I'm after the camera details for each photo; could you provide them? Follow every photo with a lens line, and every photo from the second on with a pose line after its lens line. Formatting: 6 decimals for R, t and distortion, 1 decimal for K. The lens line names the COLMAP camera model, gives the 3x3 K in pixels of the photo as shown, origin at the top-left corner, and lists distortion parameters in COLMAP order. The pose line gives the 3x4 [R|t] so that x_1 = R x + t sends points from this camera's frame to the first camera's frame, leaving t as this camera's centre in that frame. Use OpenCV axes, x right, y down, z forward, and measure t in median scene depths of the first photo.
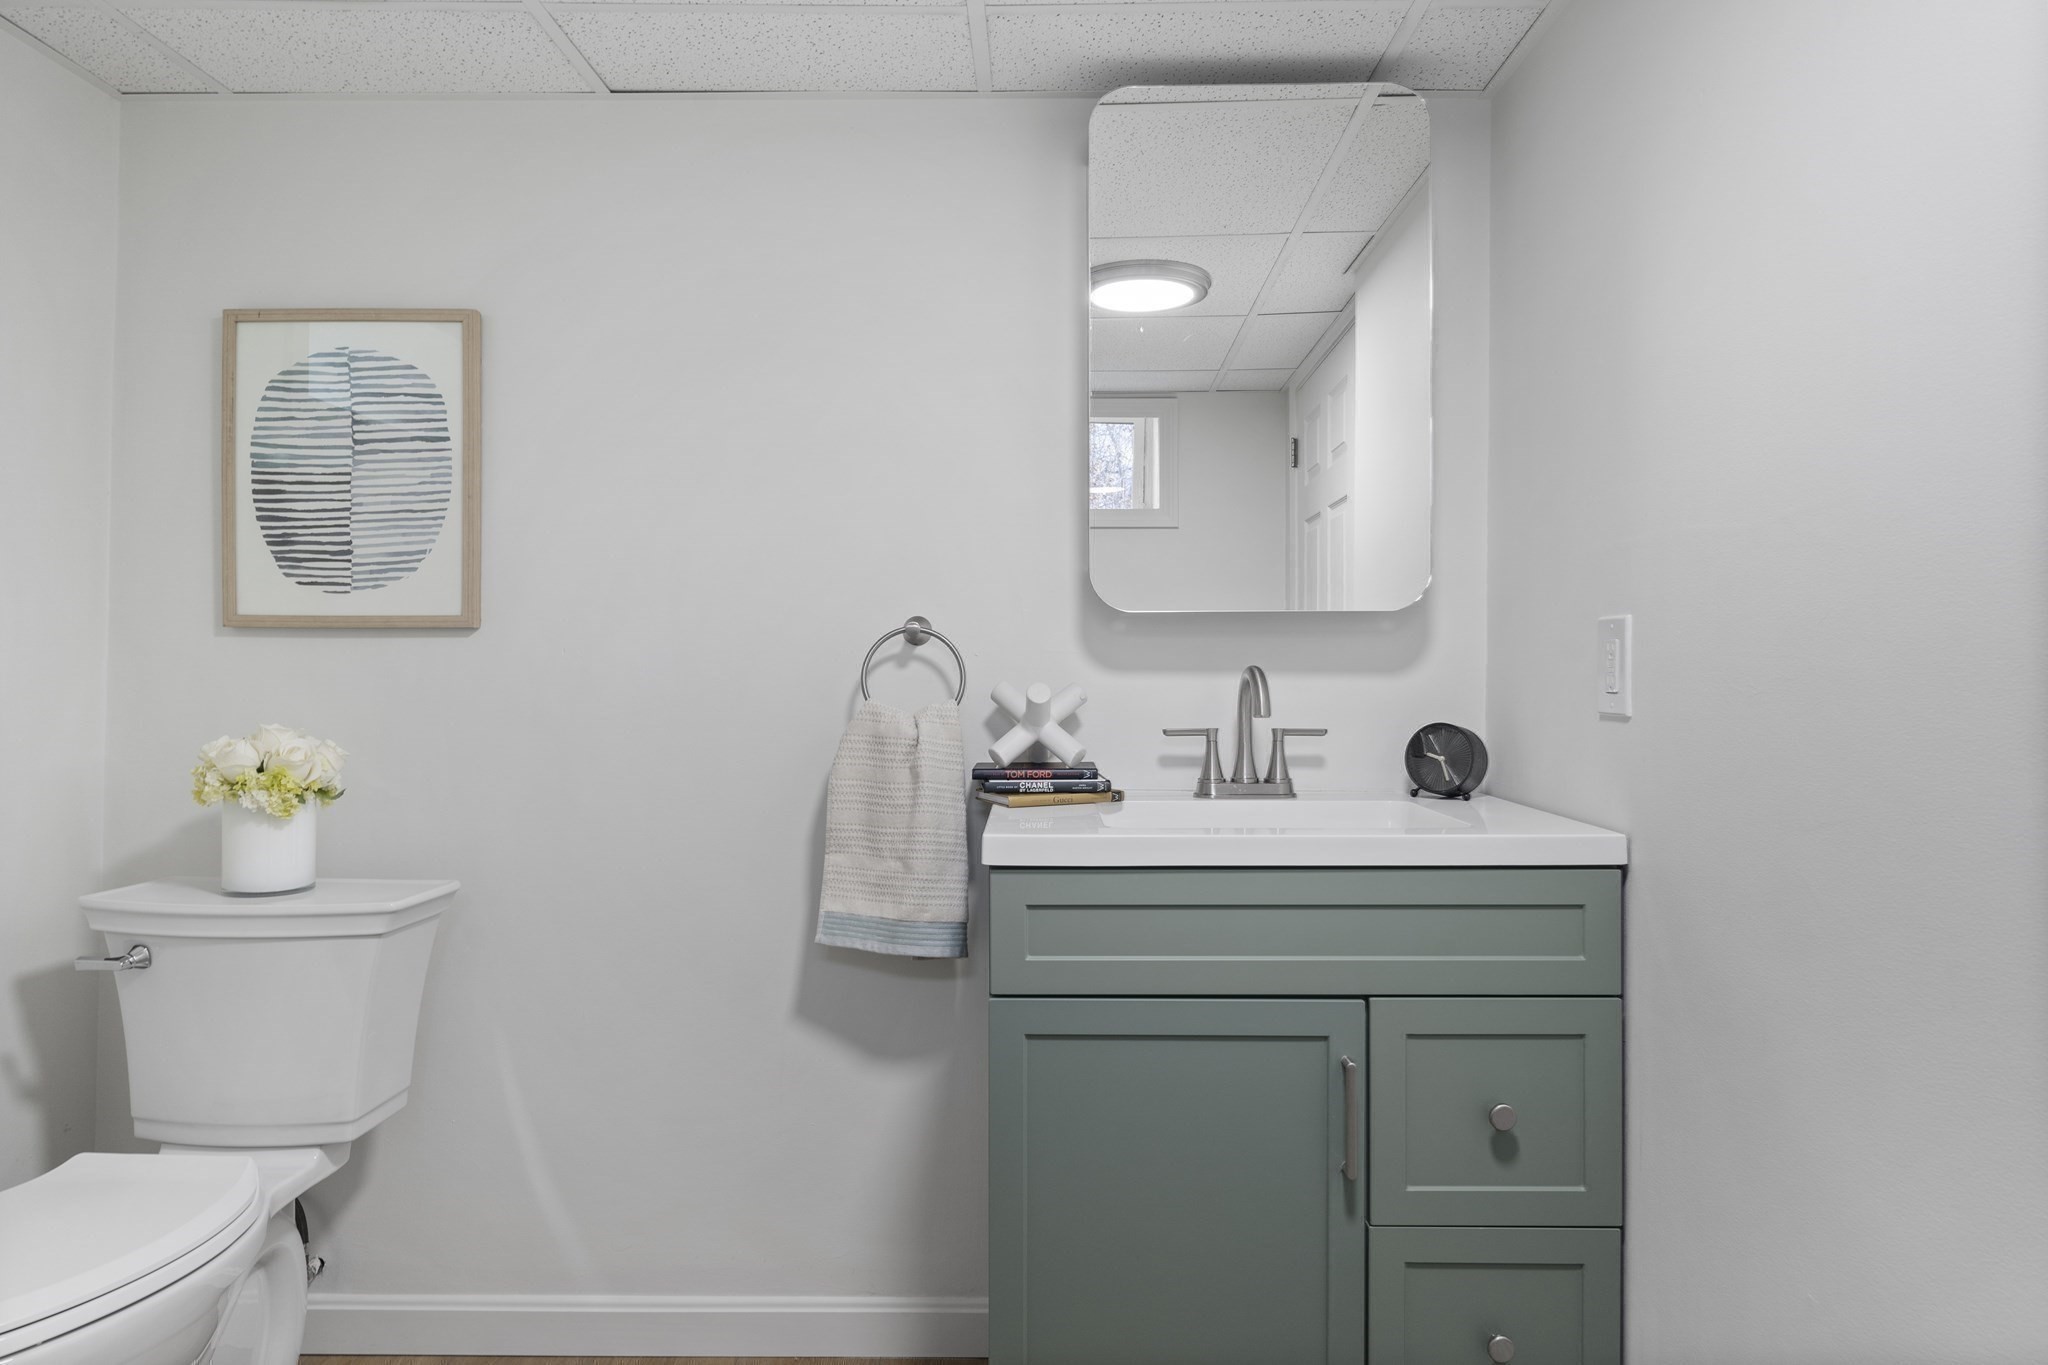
lens RADIAL K [[1224.3, 0, 1043.1], [0, 1224.3, 664.4], [0, 0, 1]] dist [-0.001937, -0.002397]
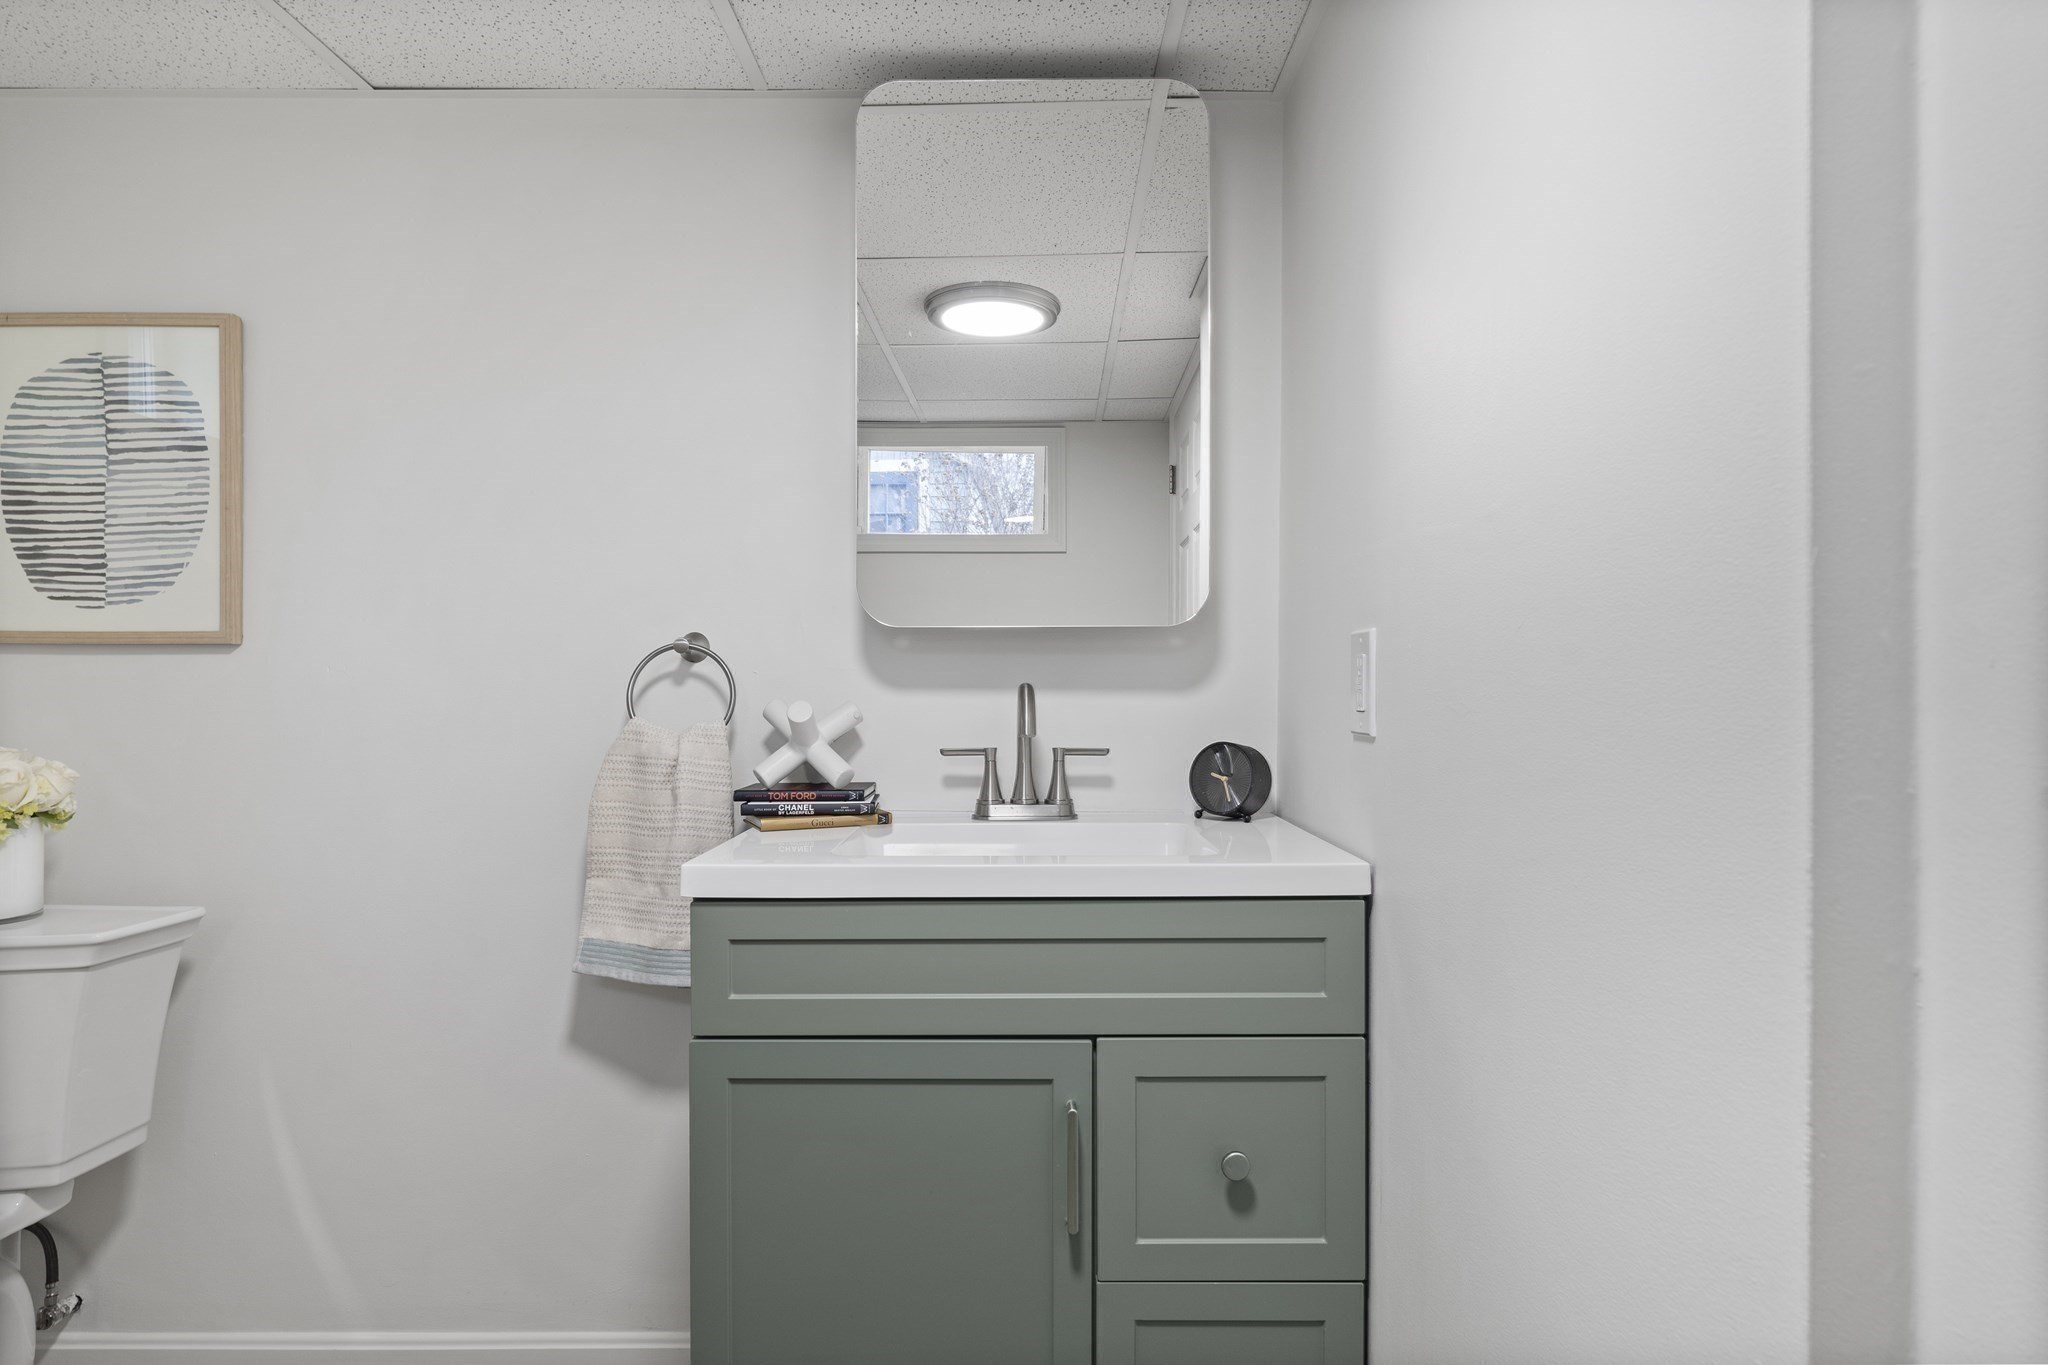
lens RADIAL K [[1103.2, 0, 1052.7], [0, 1103.2, 689.4], [0, 0, 1]] dist [-0.004913, 0.000722]
pose [[0.999917, -0.000264, 0.012913, 0.178408], [0.000213, 0.999992, 0.003948, 0.002622], [-0.012914, -0.003944, 0.999909, 0.129018]]
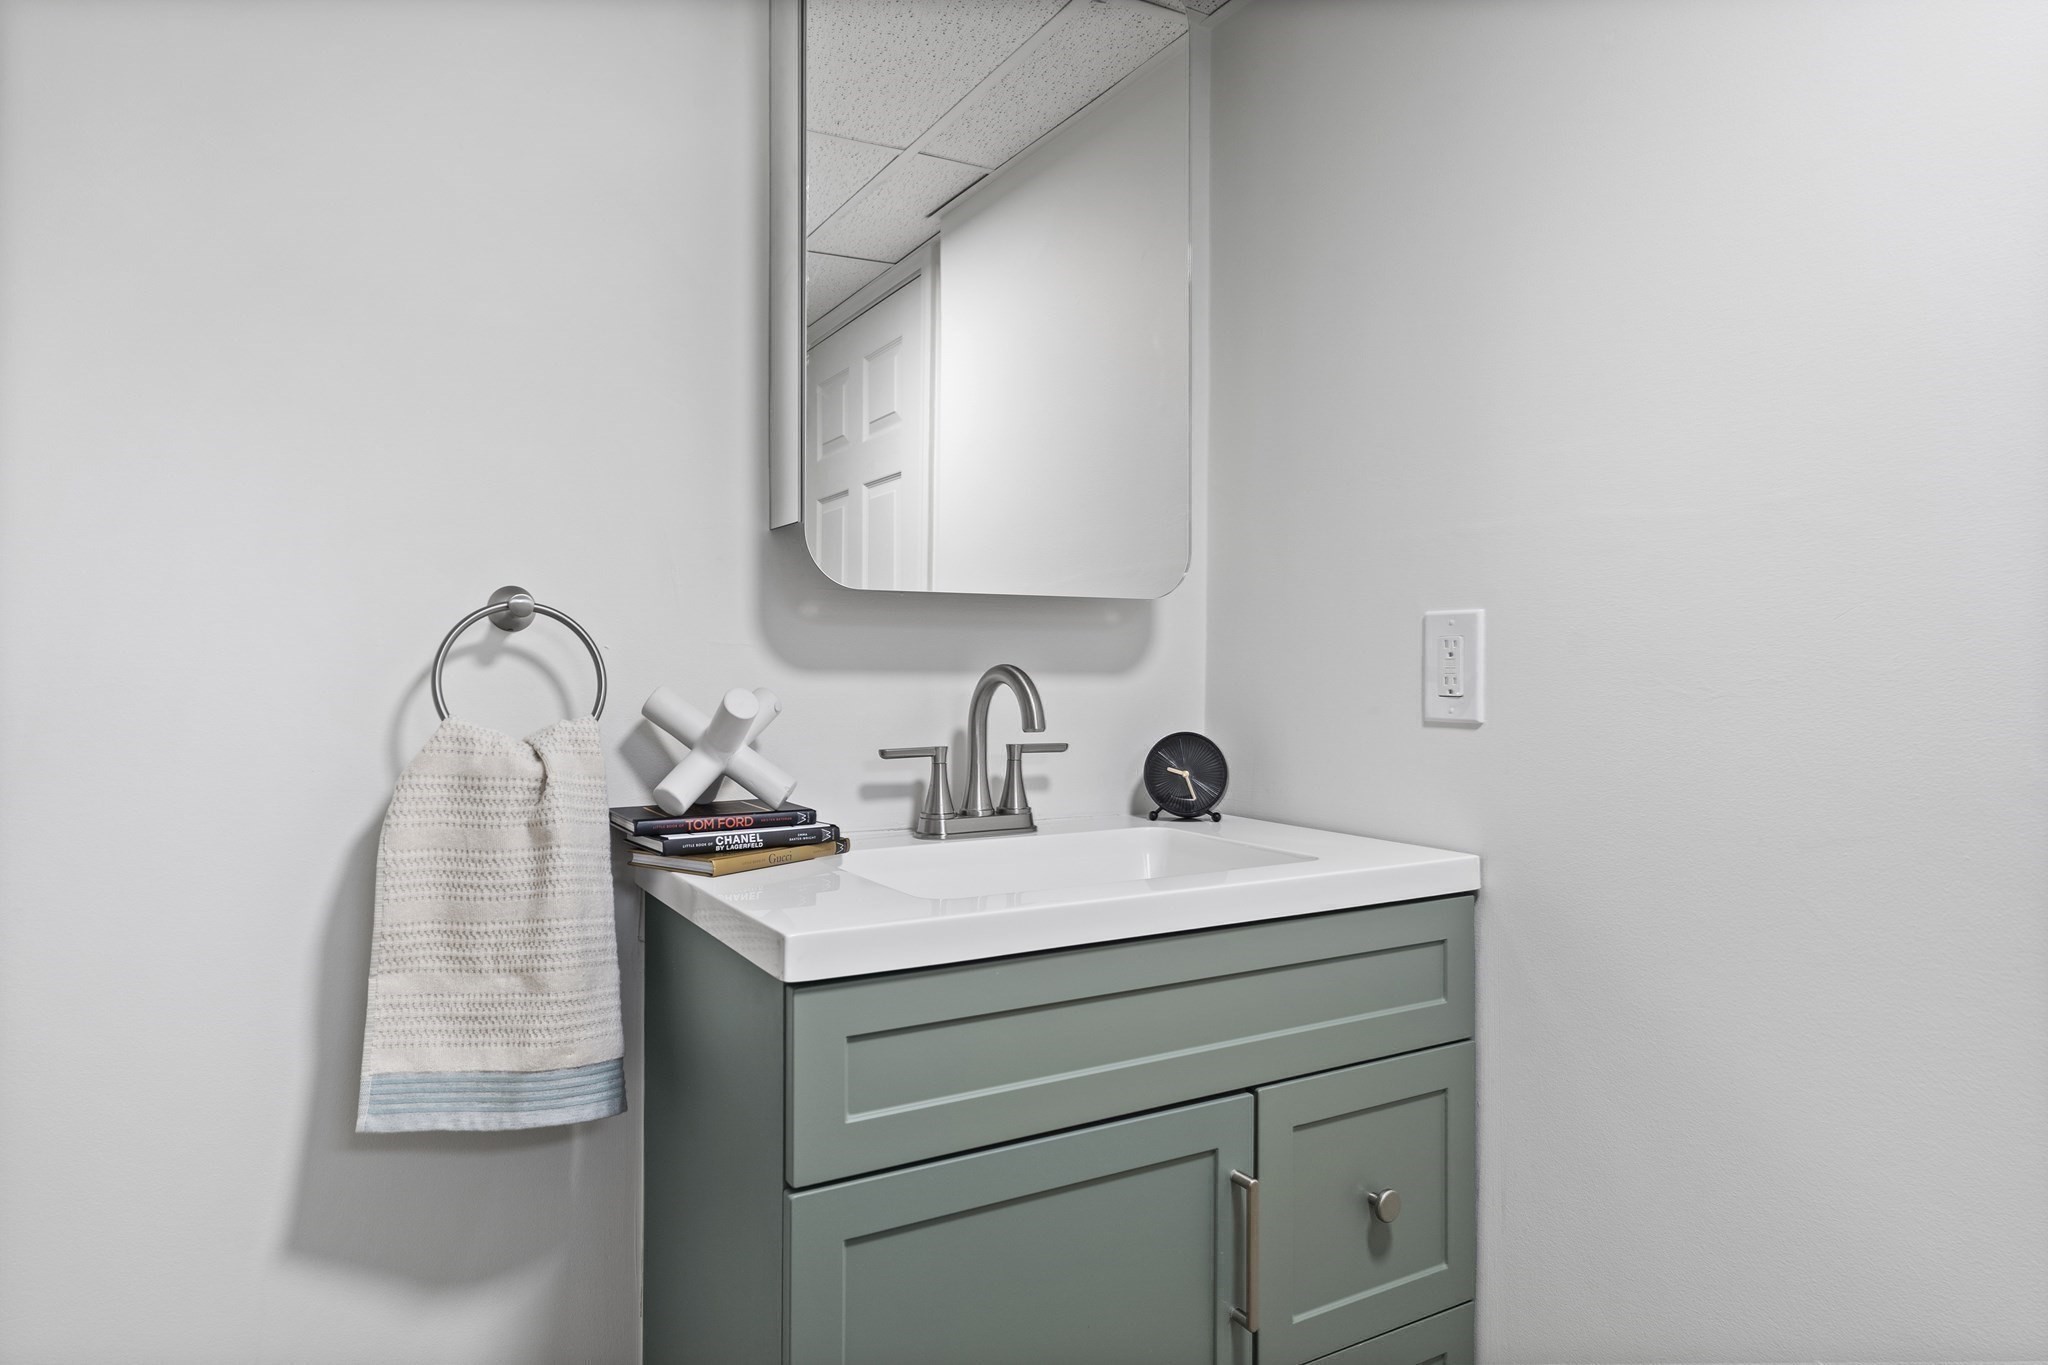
lens RADIAL K [[1224.3, 0, 1019.7], [0, 1224.3, 655.6], [0, 0, 1]] dist [-0.001937, -0.002397]
pose [[0.855950, 0.007491, 0.517004, -0.217097], [-0.003714, 0.999958, -0.008341, 0.001830], [-0.517045, 0.005219, 0.855942, 0.326772]]
